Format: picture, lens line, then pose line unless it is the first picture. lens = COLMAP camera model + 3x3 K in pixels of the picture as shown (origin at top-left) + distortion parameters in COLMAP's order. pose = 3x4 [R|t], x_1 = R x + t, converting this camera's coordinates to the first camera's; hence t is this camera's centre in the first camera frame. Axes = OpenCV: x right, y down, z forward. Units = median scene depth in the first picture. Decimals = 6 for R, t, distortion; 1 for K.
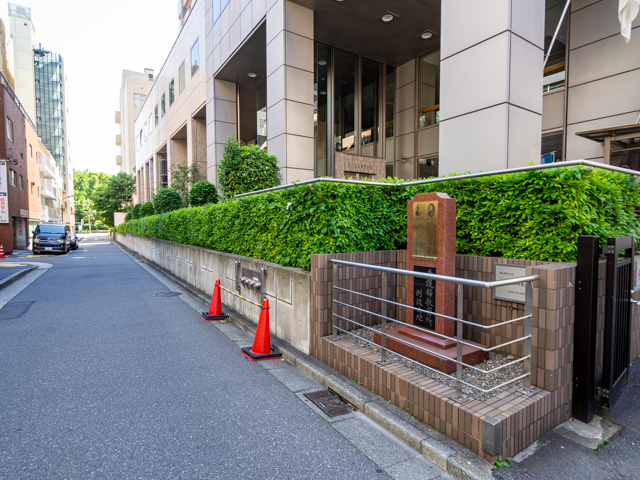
lens RADIAL K [[353.5, 0, 320.0], [0, 353.5, 240.0], [0, 0, 1]] dist [0.005559, 0.000141]
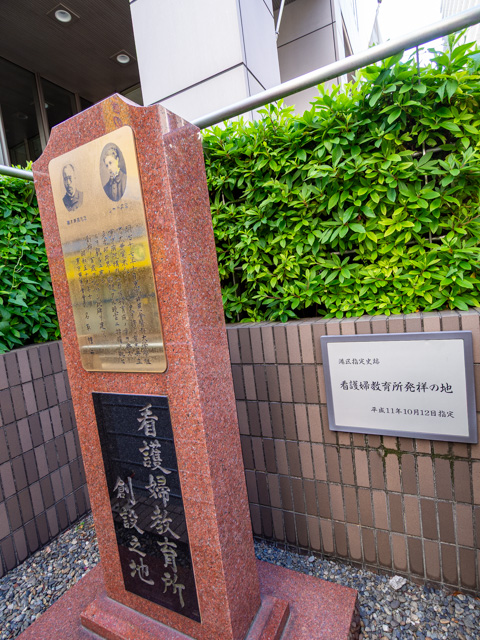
lens RADIAL K [[337.3, 0, 237.9], [0, 337.3, 316.7], [0, 0, 1]] dist [0.010448, -0.000856]
pose [[0.867356, -0.149838, 0.474596, 0.245368], [0.141634, 0.988487, 0.053237, 0.013181], [-0.477109, 0.021043, 0.878592, 0.703102]]
